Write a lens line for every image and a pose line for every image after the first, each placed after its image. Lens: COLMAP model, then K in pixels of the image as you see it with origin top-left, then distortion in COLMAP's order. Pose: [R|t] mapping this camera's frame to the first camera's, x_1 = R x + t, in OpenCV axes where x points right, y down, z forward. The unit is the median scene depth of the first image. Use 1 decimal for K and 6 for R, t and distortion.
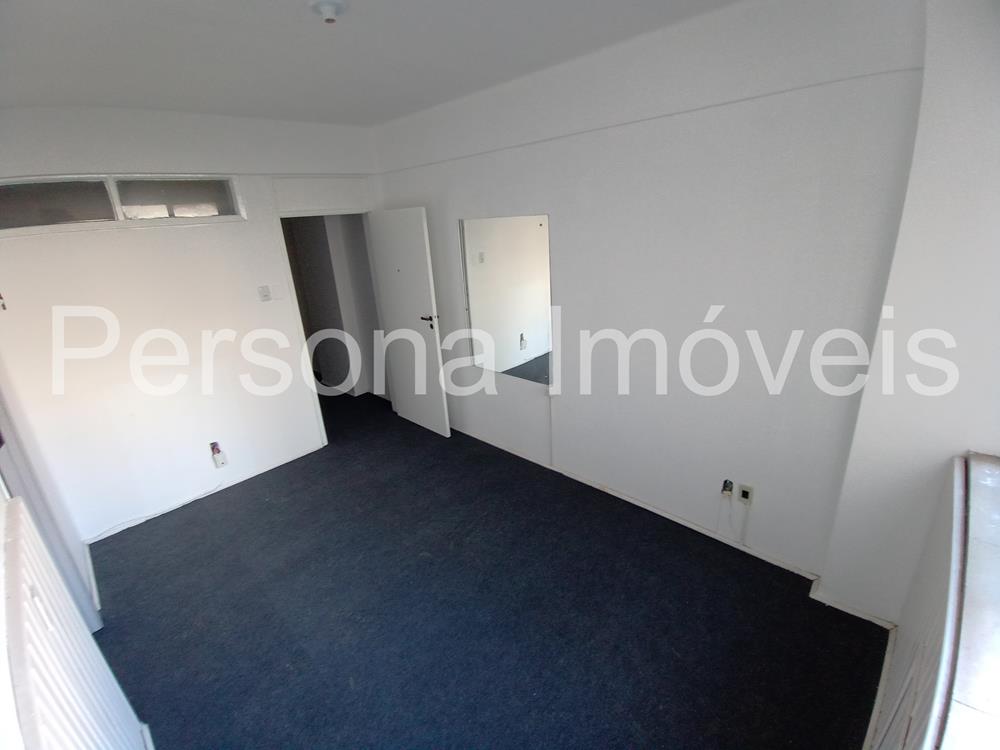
lens RADIAL K [[454.4, 0, 502.2], [0, 454.4, 368.6], [0, 0, 1]] dist [-0.004148, -0.000323]
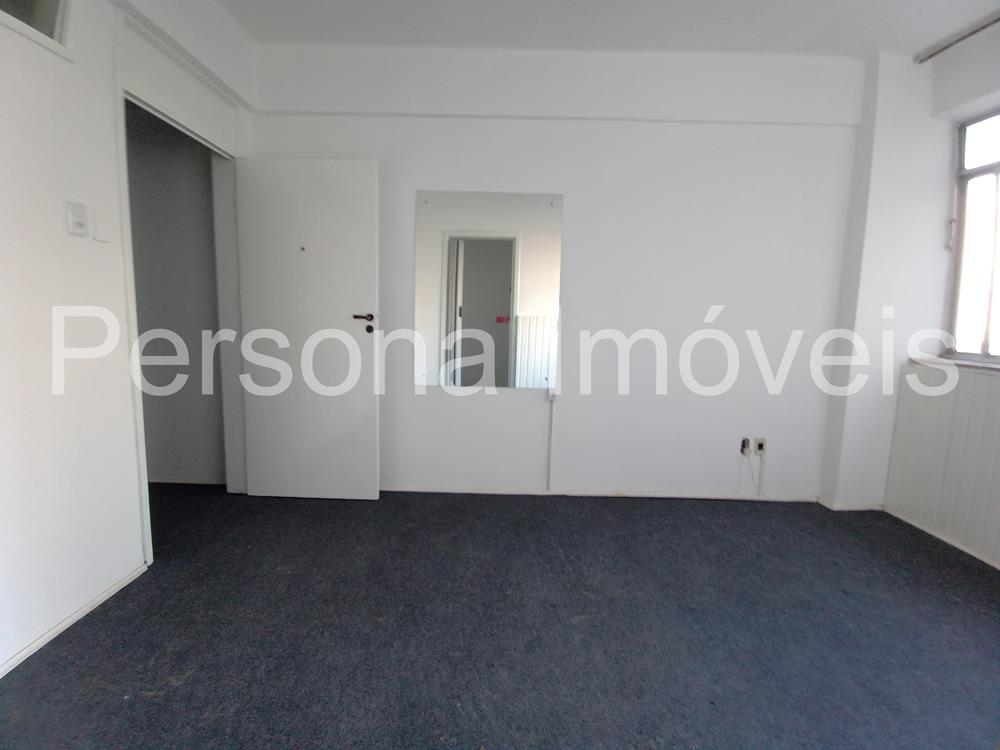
lens RADIAL K [[454.4, 0, 502.2], [0, 454.4, 368.6], [0, 0, 1]] dist [-0.004148, -0.000323]
pose [[0.717620, 0.004108, 0.696422, -0.494145], [0.165296, 0.970404, -0.176052, 0.120929], [-0.676534, 0.241454, 0.695702, 0.399755]]
